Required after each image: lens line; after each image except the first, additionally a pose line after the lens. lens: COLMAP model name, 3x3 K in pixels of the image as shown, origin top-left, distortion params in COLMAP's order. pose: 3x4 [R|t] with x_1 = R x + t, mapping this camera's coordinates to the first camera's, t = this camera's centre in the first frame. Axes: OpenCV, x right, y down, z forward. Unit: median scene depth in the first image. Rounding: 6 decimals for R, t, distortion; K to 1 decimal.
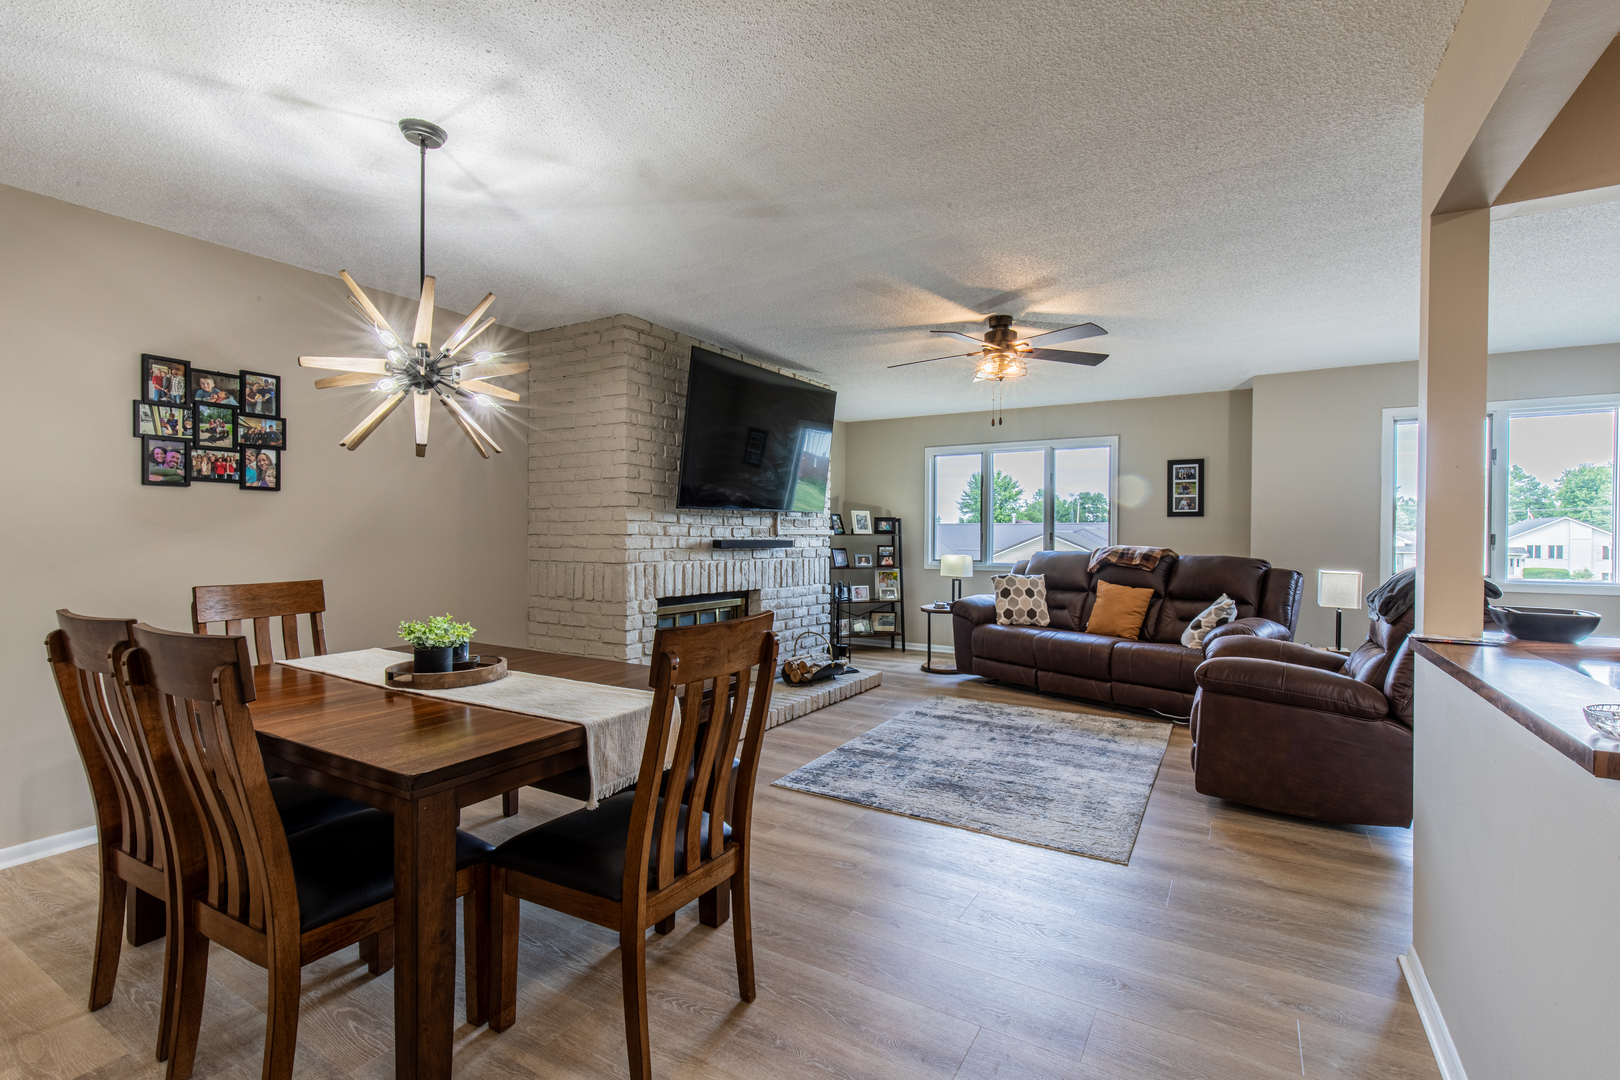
lens RADIAL K [[727.0, 0, 822.6], [0, 727.0, 539.3], [0, 0, 1]] dist [0.010832, -0.000724]
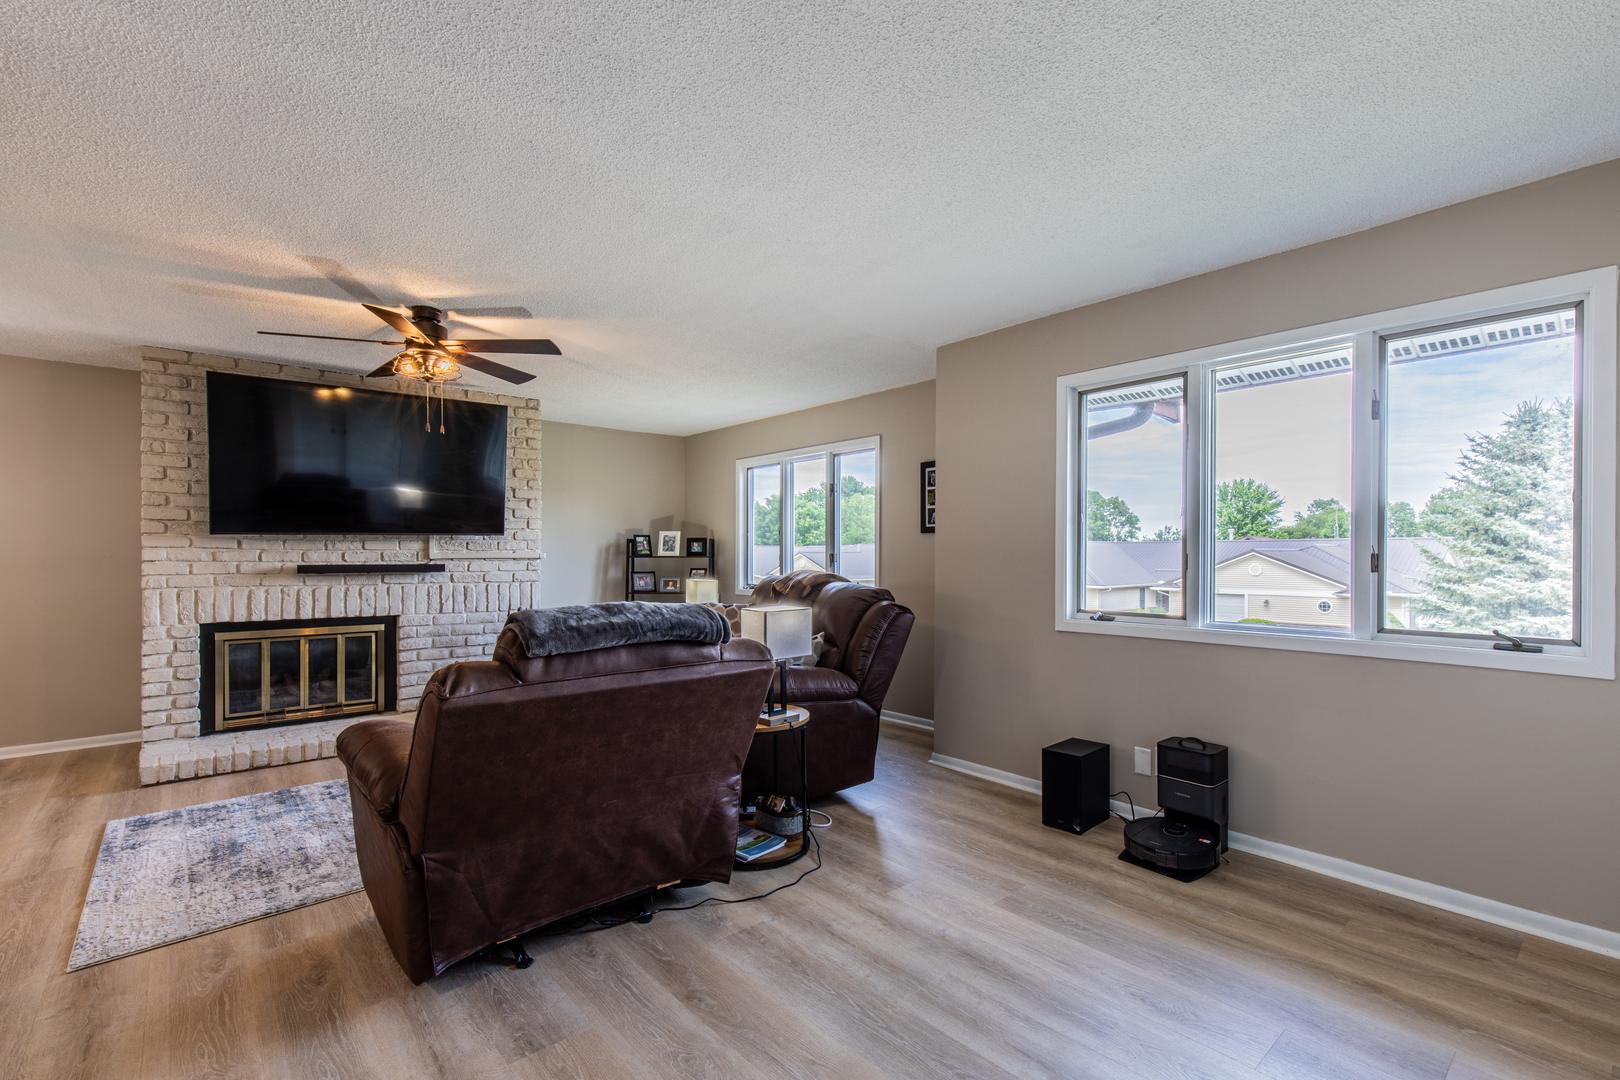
lens RADIAL K [[726.3, 0, 820.9], [0, 726.3, 555.0], [0, 0, 1]] dist [0.004409, 0.000695]
pose [[0.950163, -0.006602, -0.311683, 0.800051], [0.004677, 0.999965, -0.006926, -0.002503], [0.311718, 0.005123, 0.950161, 0.270187]]
